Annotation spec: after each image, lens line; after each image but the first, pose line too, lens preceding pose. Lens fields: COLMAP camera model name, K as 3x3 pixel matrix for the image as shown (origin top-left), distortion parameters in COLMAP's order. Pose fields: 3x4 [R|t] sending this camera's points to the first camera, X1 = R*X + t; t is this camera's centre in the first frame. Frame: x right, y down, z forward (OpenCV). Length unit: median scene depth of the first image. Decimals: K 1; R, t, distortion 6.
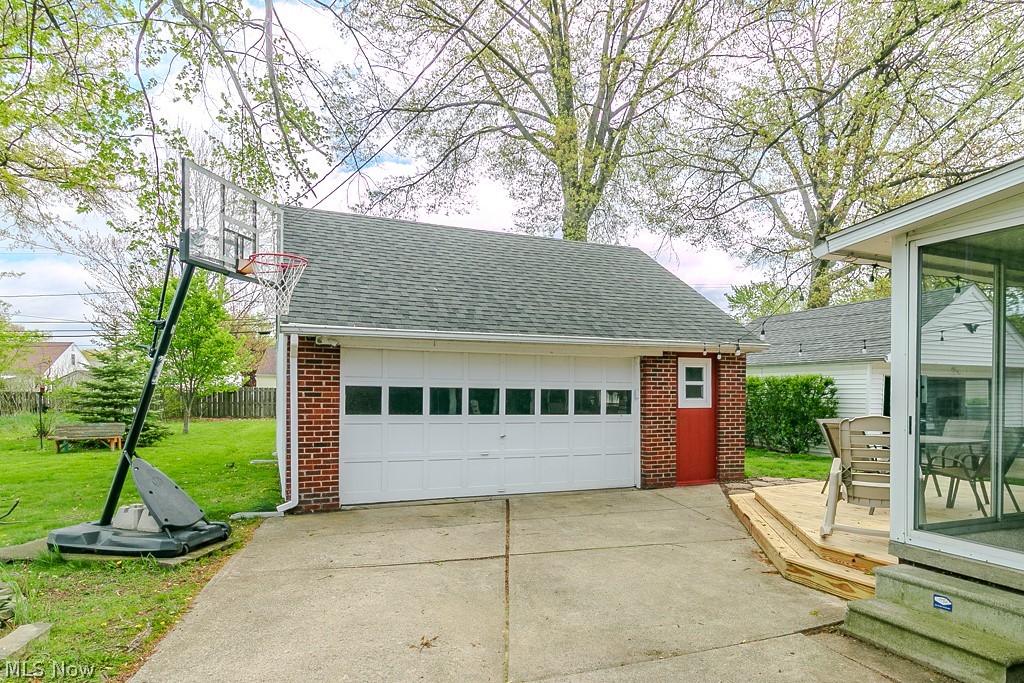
lens RADIAL K [[583.0, 0, 511.8], [0, 583.0, 386.1], [0, 0, 1]] dist [-0.001214, -0.000648]
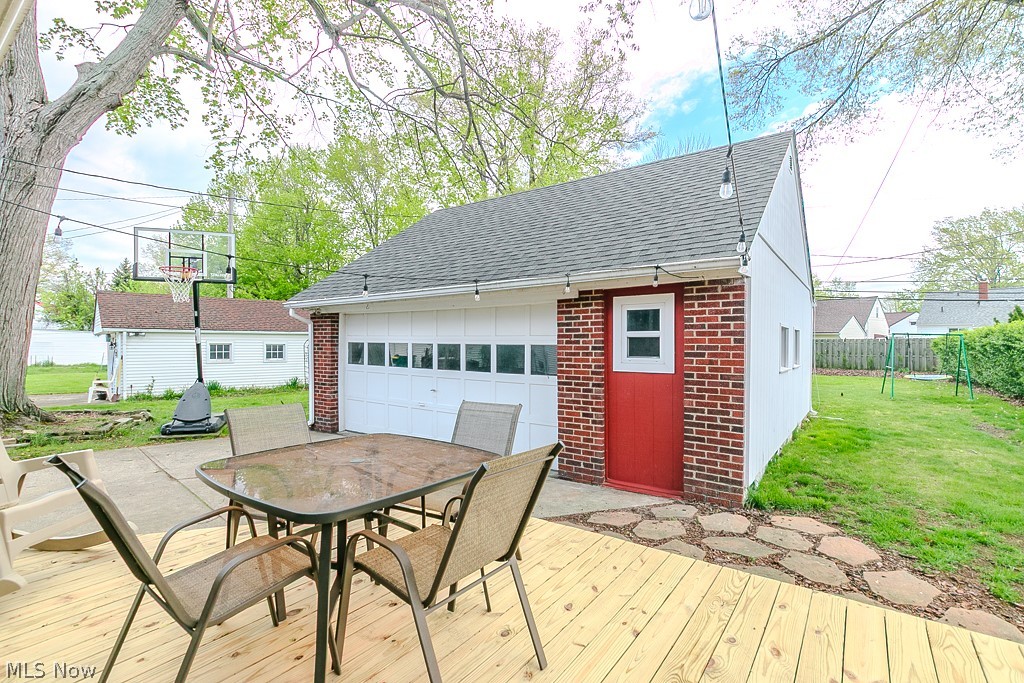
lens RADIAL K [[472.5, 0, 512.0], [0, 472.5, 341.5], [0, 0, 1]] dist [0.006405, -0.000813]
pose [[0.506274, -0.010711, -0.862306, 0.718270], [0.007511, 0.999940, -0.008010, 0.006576], [0.862340, -0.002421, 0.506324, 0.633756]]
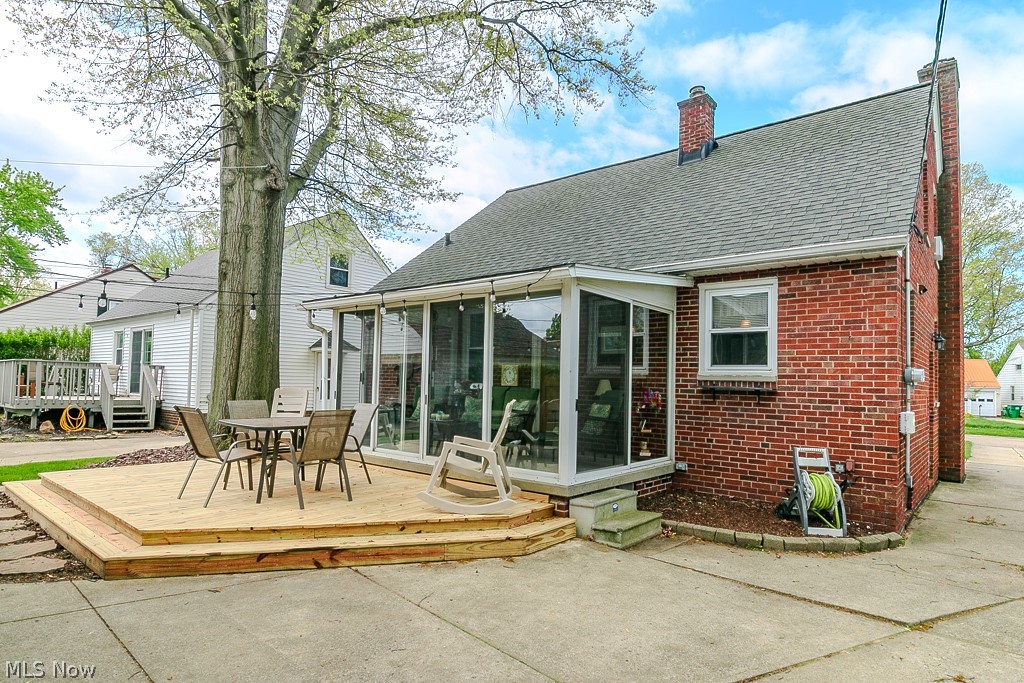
lens RADIAL K [[583.0, 0, 511.8], [0, 583.0, 386.1], [0, 0, 1]] dist [-0.001214, -0.000648]
pose [[-0.447316, -0.024896, 0.894029, -0.229003], [-0.034955, 0.999335, 0.010339, 0.005682], [-0.893692, -0.026626, -0.447889, 0.745373]]
